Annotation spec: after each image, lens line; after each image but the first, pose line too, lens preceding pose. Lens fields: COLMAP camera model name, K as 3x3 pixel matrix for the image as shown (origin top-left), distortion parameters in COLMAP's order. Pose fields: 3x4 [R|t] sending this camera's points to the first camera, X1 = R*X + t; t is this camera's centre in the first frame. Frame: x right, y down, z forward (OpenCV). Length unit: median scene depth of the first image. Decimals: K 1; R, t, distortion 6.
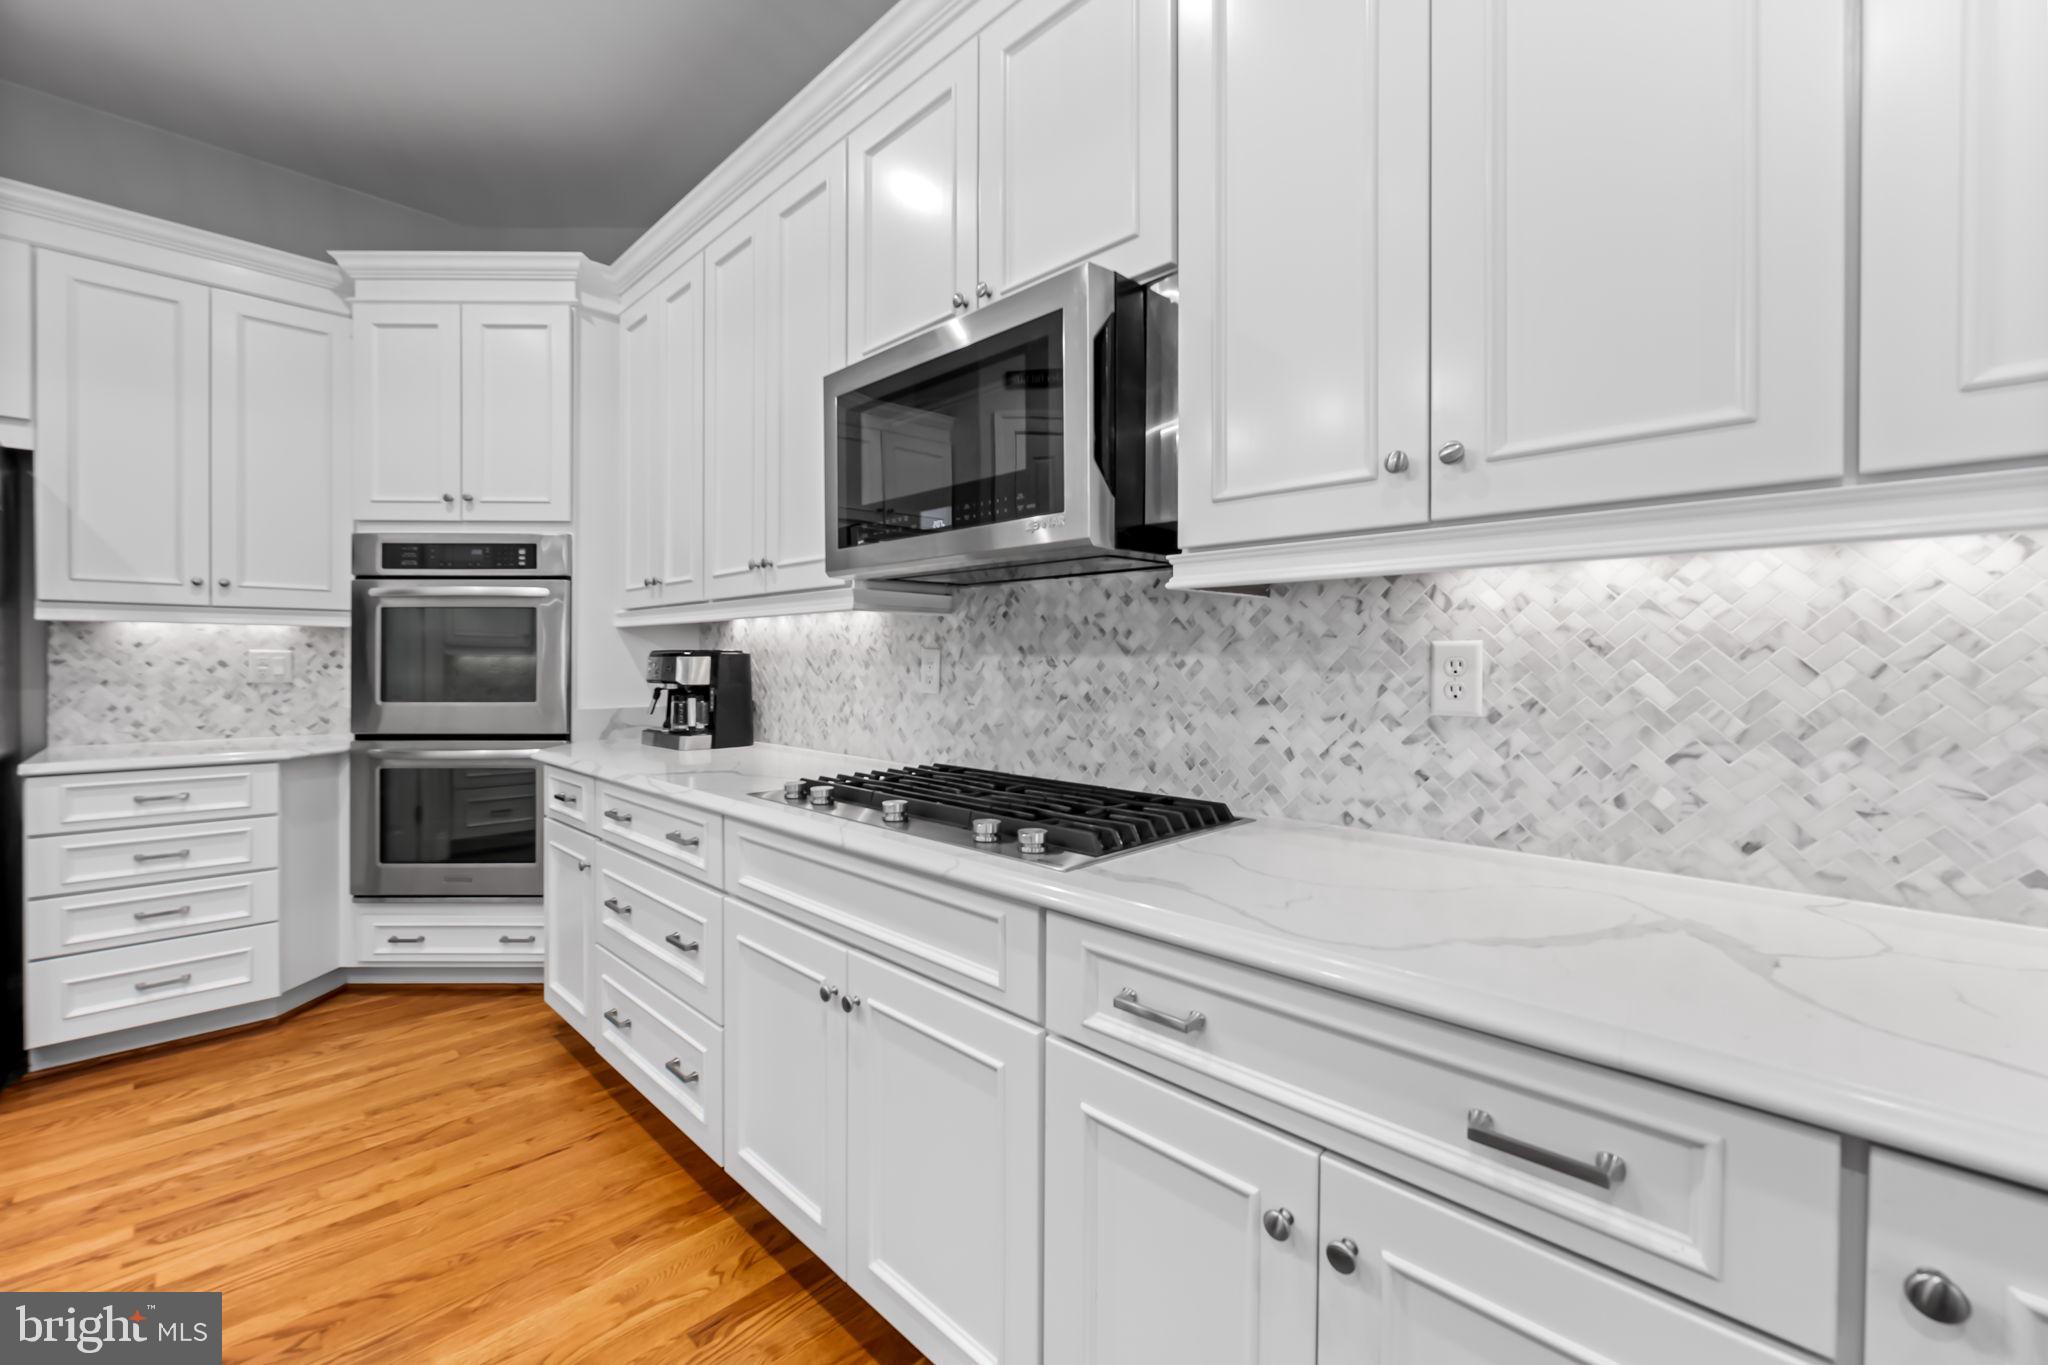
lens RADIAL K [[830.3, 0, 1025.9], [0, 830.3, 668.7], [0, 0, 1]] dist [-0.006989, 0.000433]
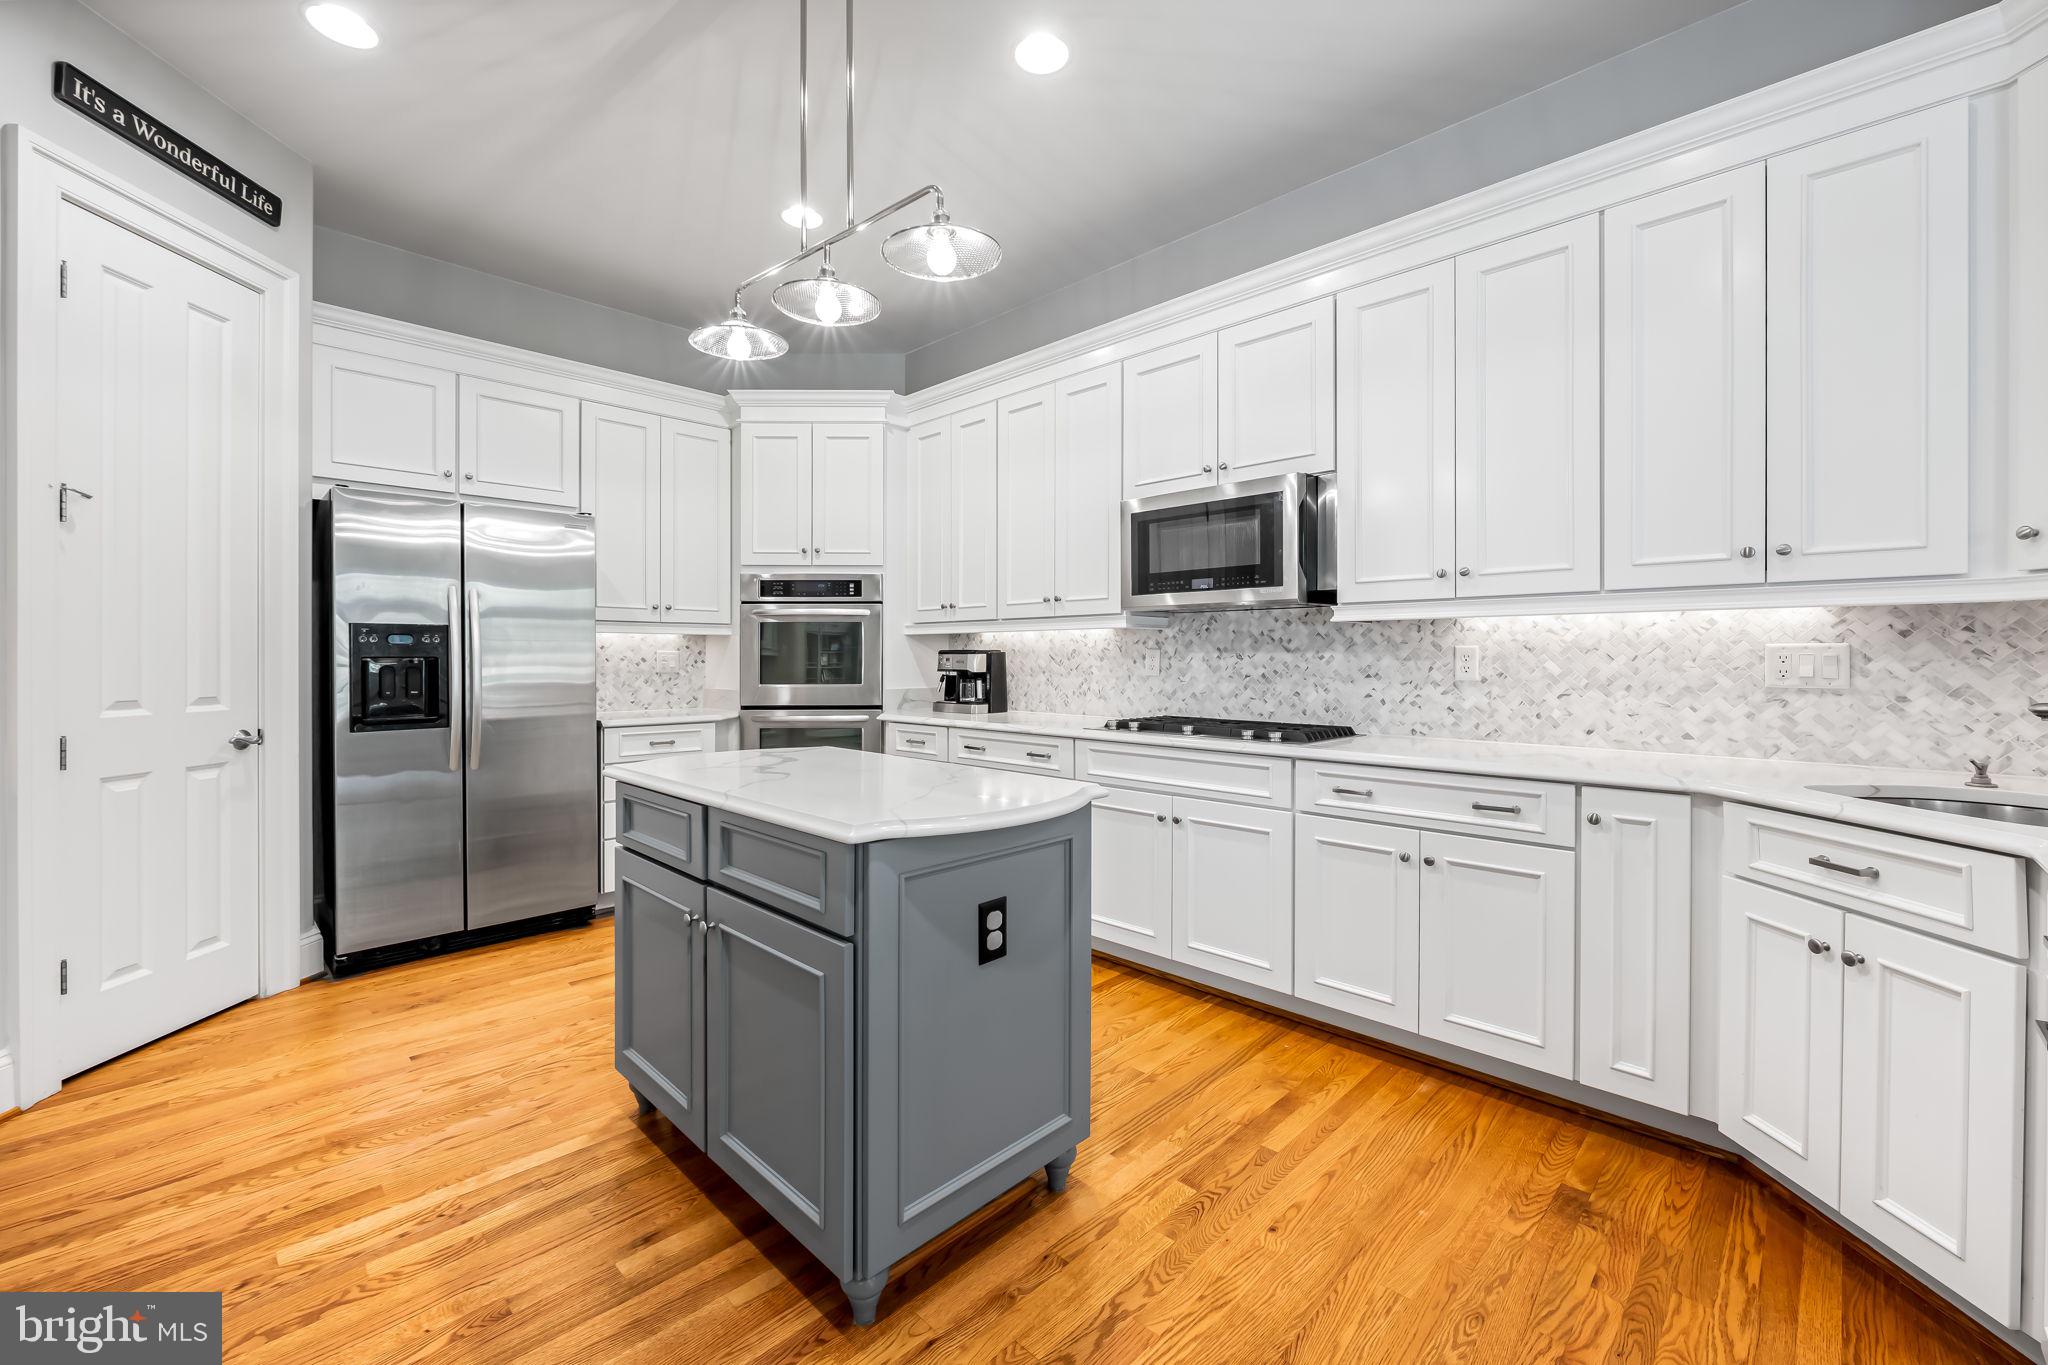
lens RADIAL K [[830.3, 0, 1032.0], [0, 830.3, 662.7], [0, 0, 1]] dist [-0.006989, 0.000433]
pose [[0.999995, -0.002867, 0.001299, -0.435659], [0.002872, 0.999990, -0.003496, 0.010906], [-0.001289, 0.003499, 0.999993, -0.819488]]
